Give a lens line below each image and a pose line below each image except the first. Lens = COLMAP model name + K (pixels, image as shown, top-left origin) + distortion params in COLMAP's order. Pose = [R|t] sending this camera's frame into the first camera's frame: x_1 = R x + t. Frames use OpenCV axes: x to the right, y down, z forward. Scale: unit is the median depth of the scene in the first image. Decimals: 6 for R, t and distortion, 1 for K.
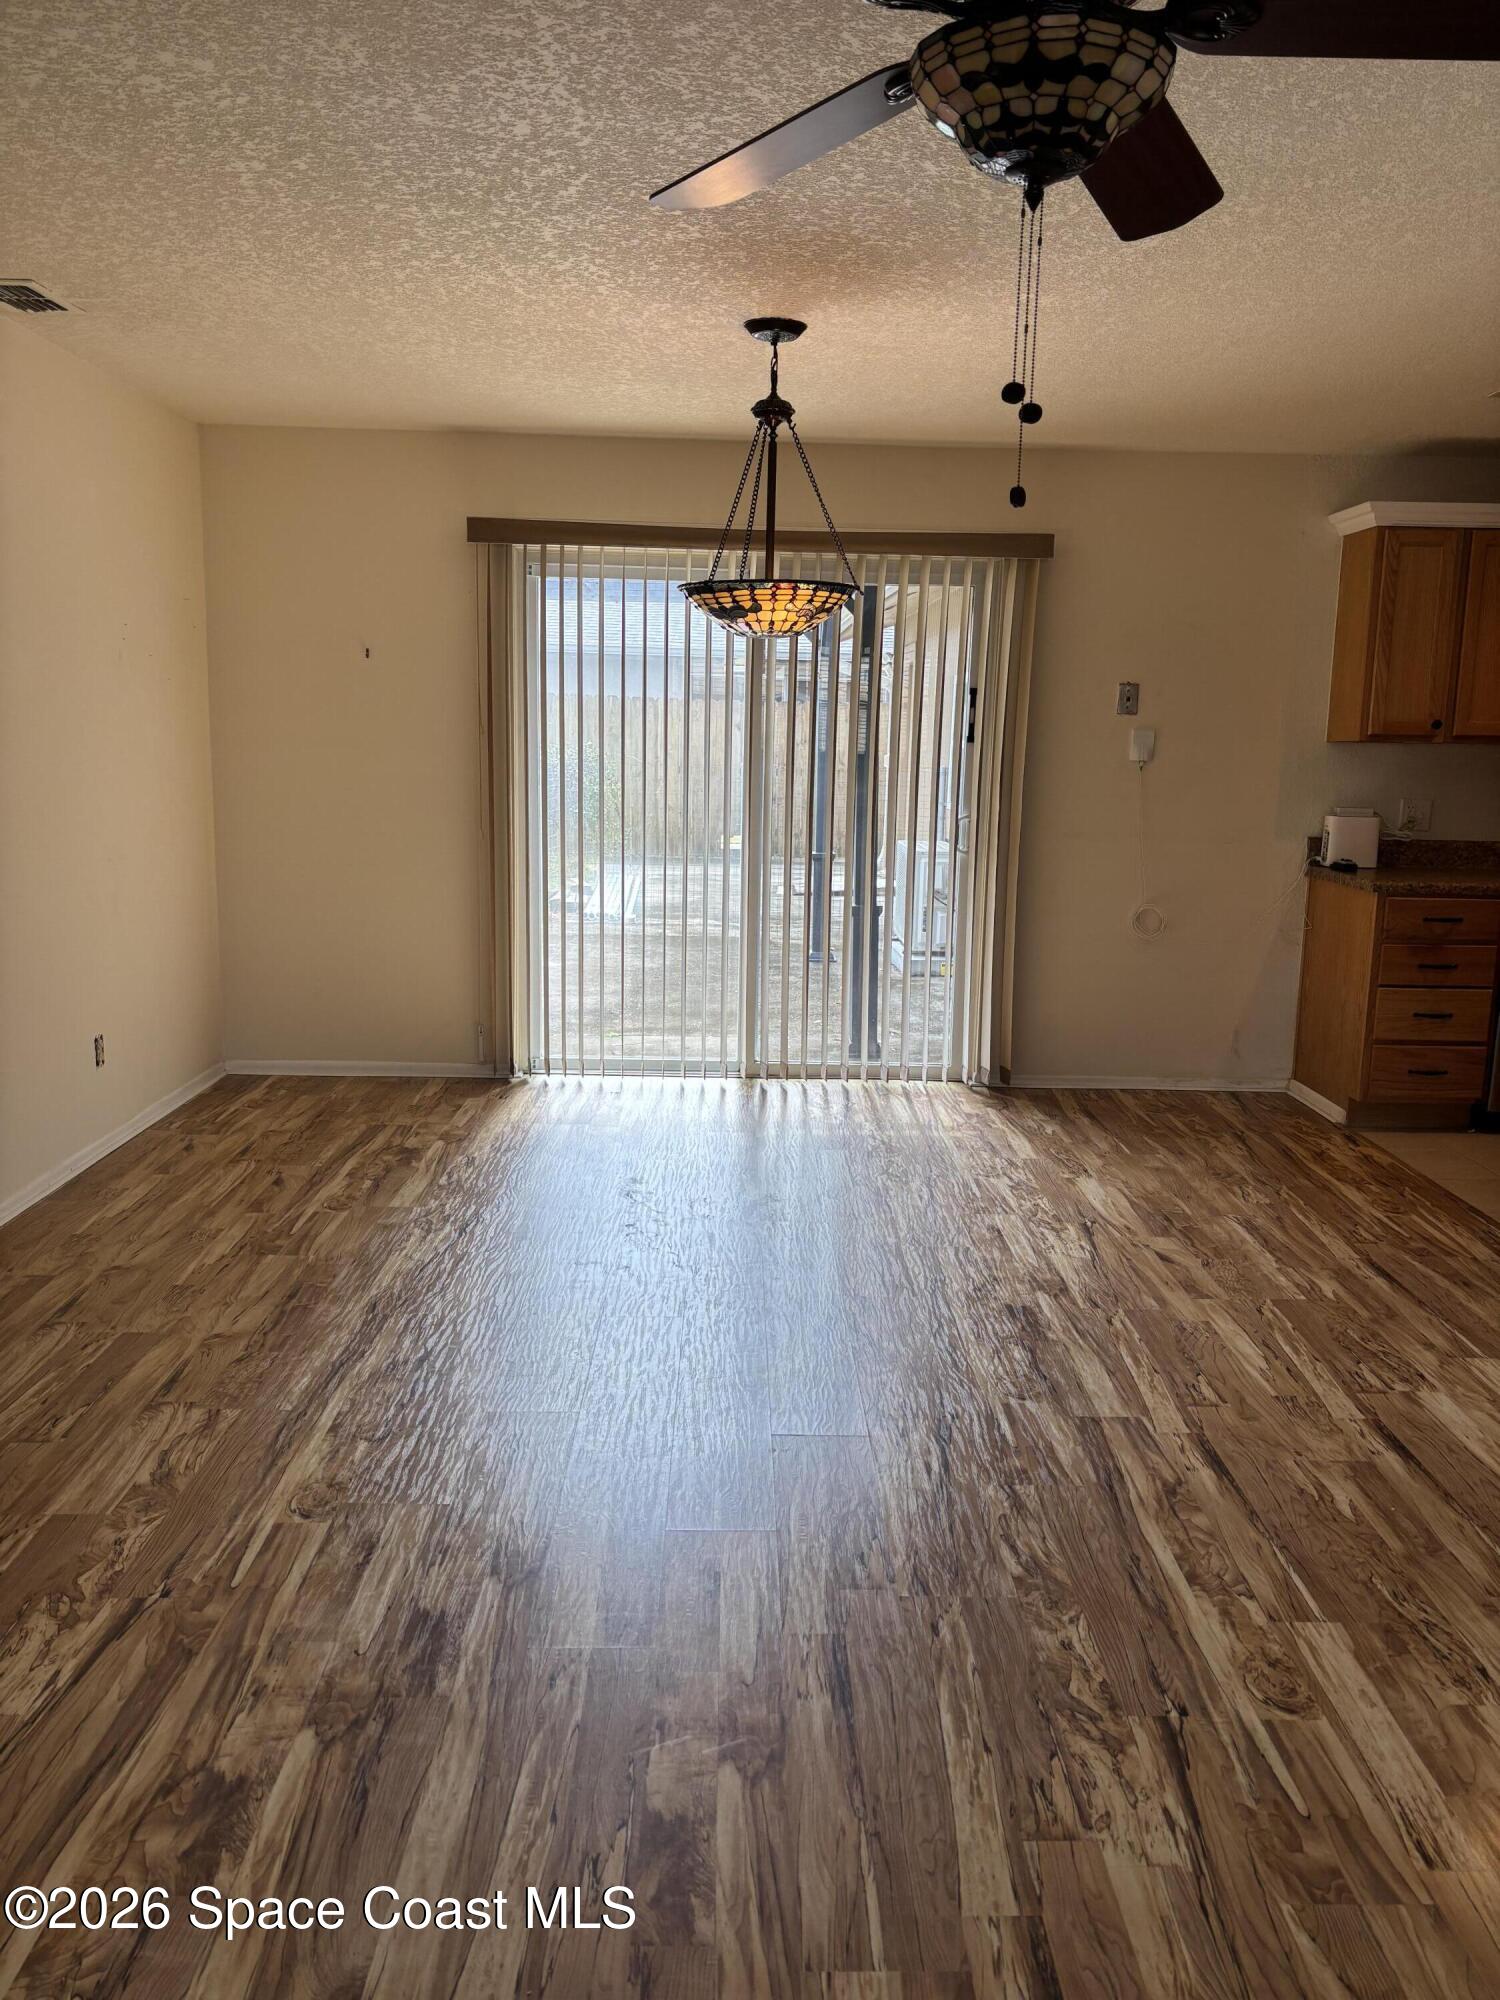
lens RADIAL K [[1503.2, 0, 771.1], [0, 1503.2, 985.0], [0, 0, 1]] dist [0.058368, -0.060437]
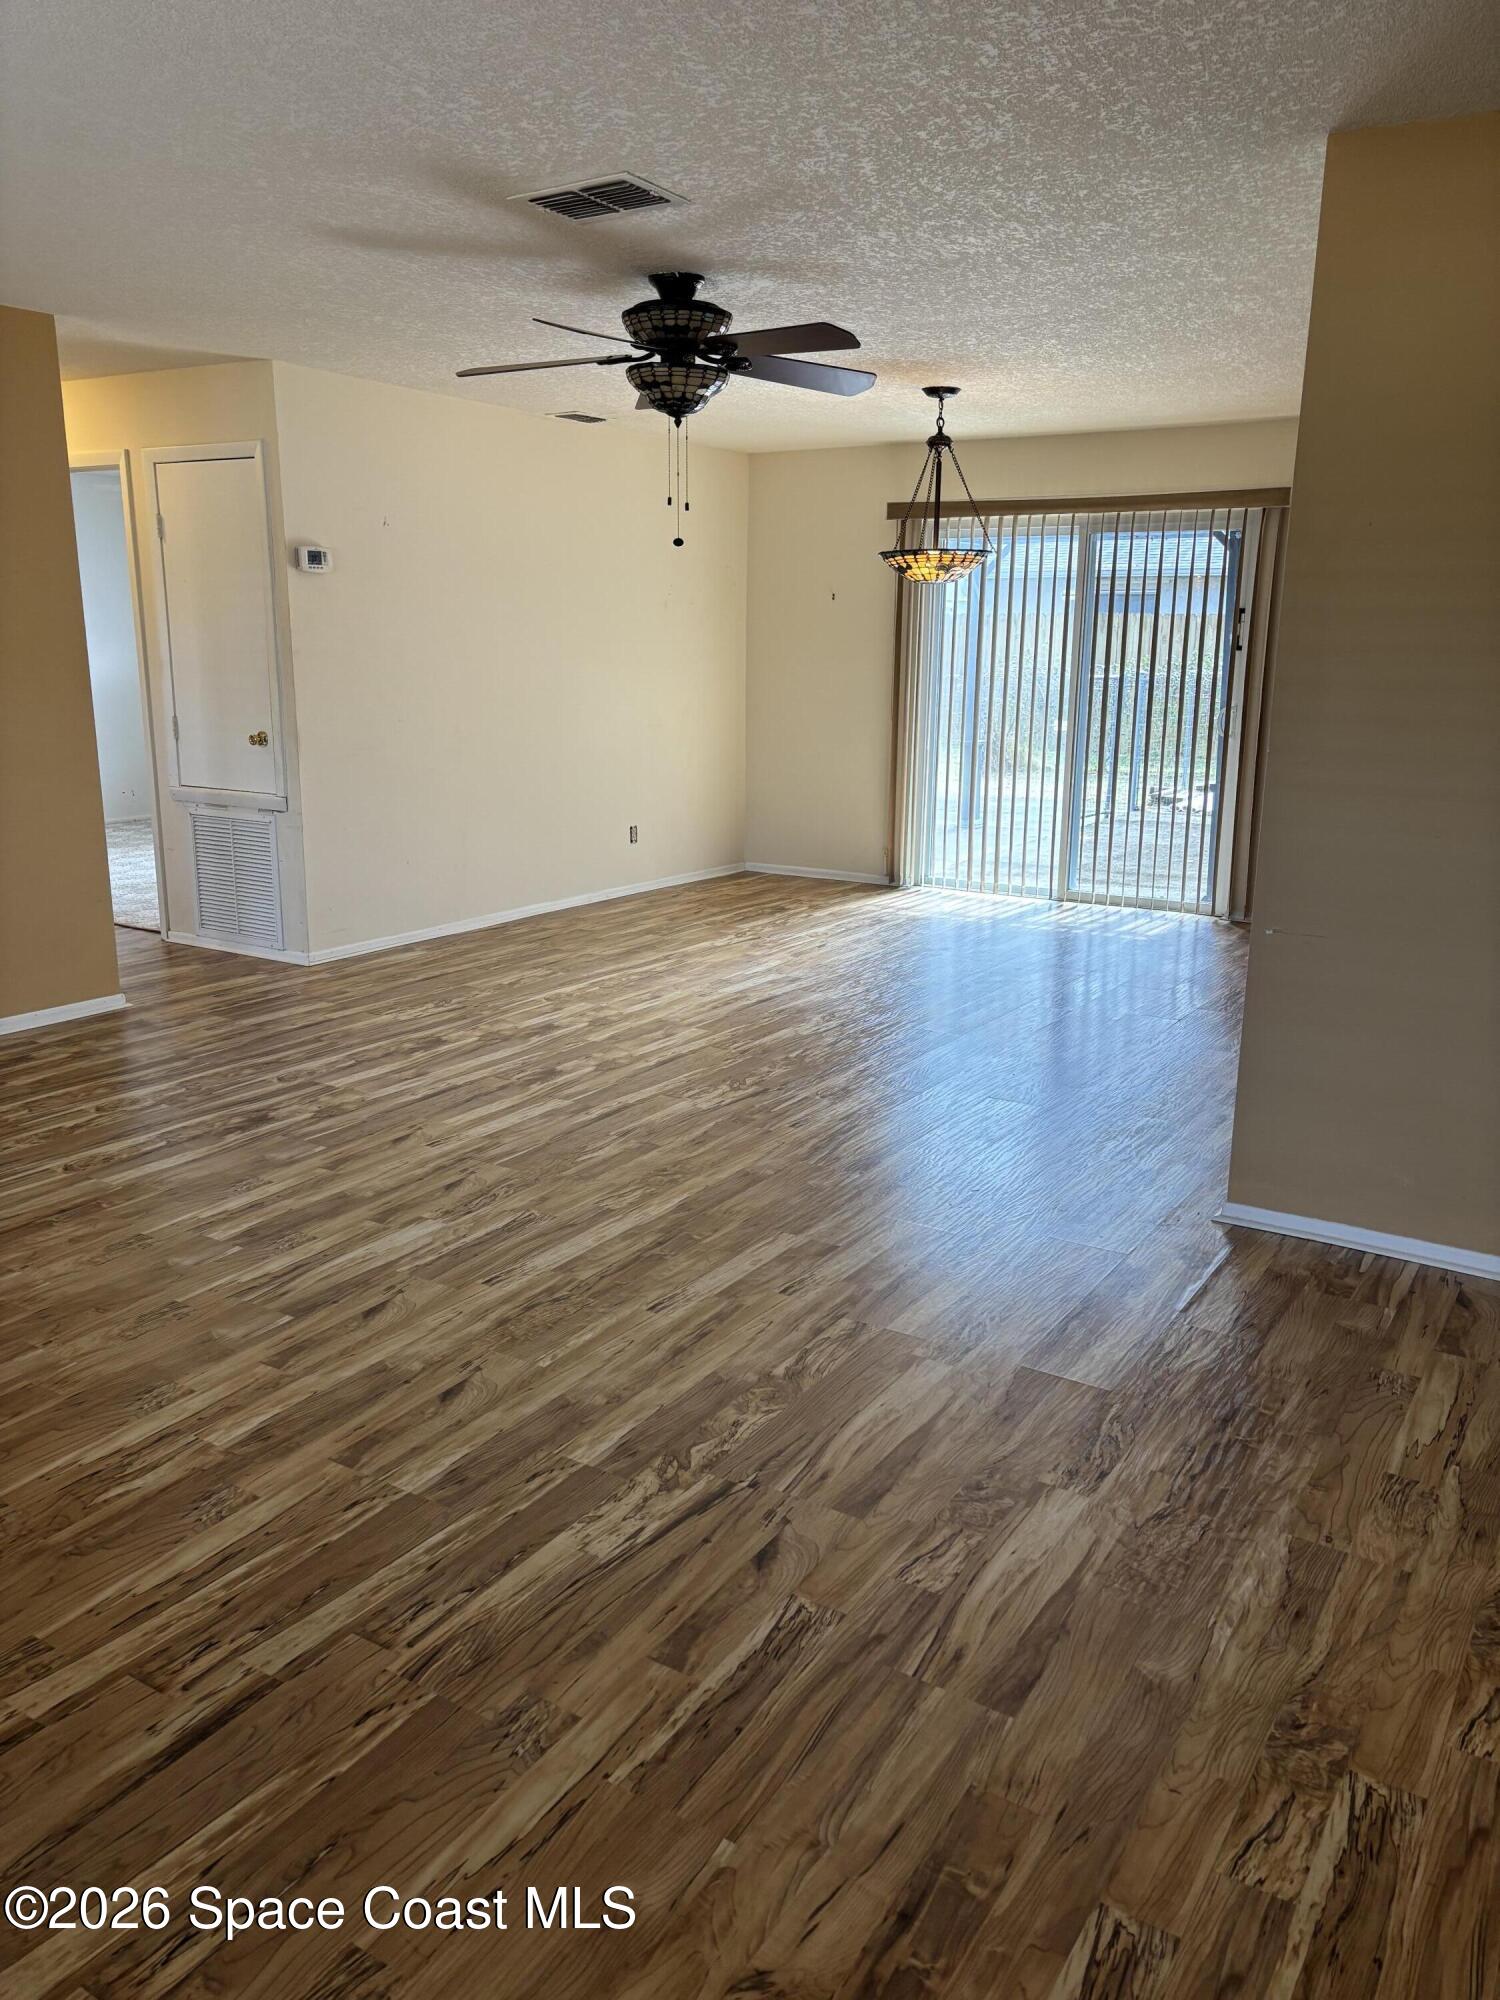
lens RADIAL K [[1503.2, 0, 771.1], [0, 1503.2, 985.0], [0, 0, 1]] dist [0.058368, -0.060437]
pose [[0.834327, 0.109918, -0.540201, 0.793938], [-0.084403, 0.993837, 0.071863, 0.096101], [0.544771, -0.014363, 0.838462, -0.463673]]
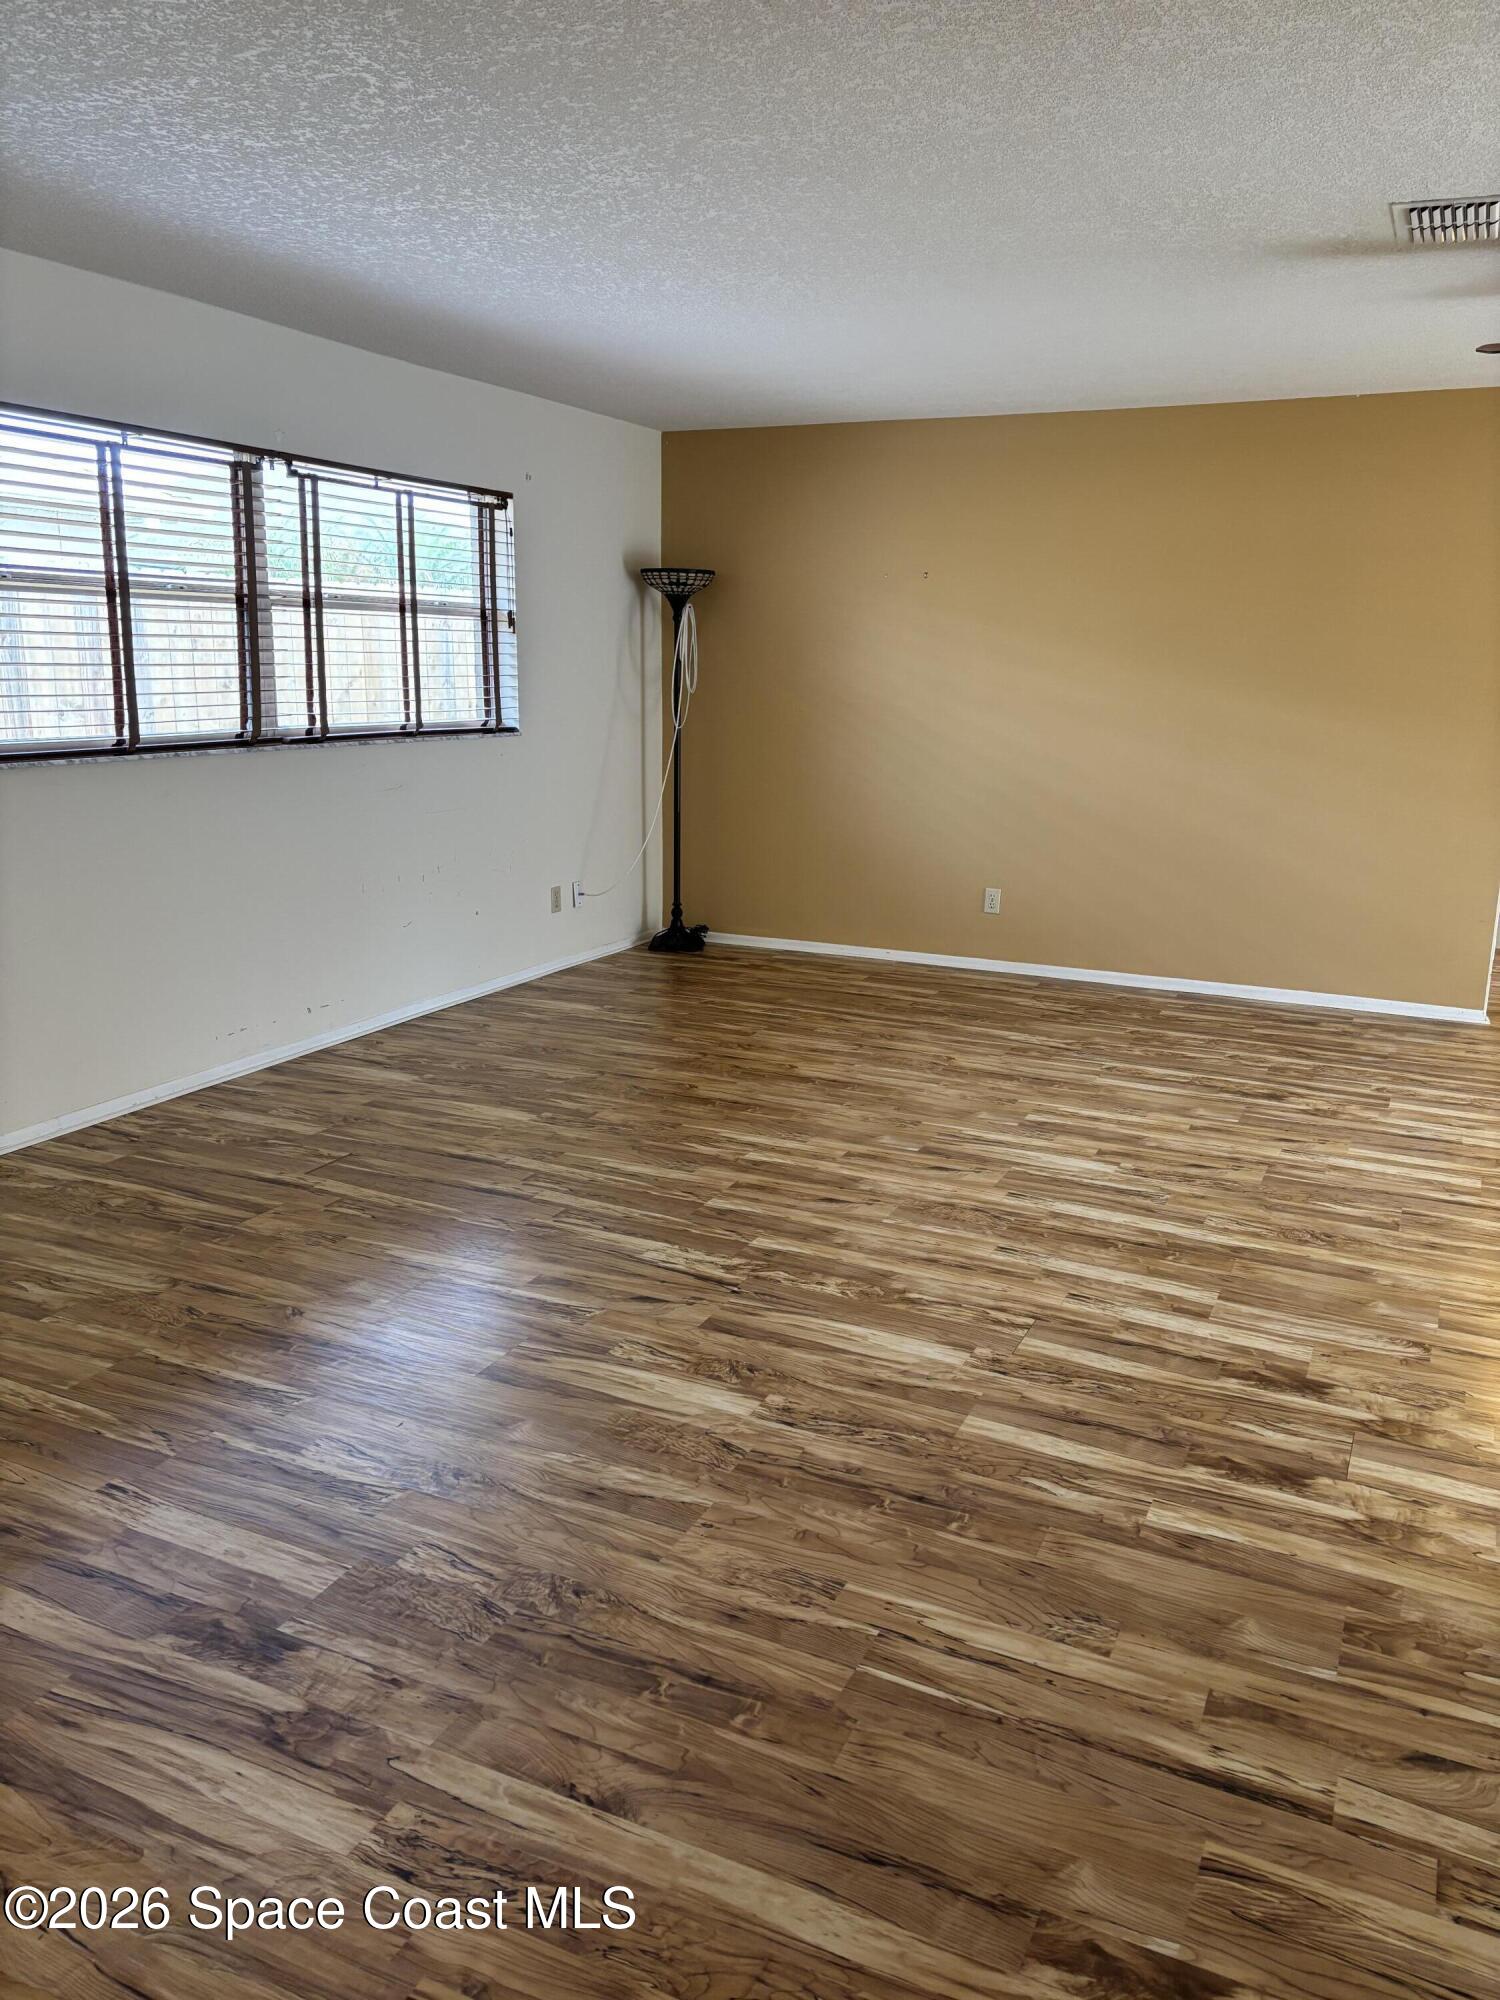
lens RADIAL K [[1503.2, 0, 771.1], [0, 1503.2, 985.0], [0, 0, 1]] dist [0.058368, -0.060437]
pose [[-0.441242, 0.164888, -0.882110, 1.190988], [-0.182735, 0.945870, 0.268213, -0.049579], [0.878586, 0.279539, -0.387226, 0.376119]]
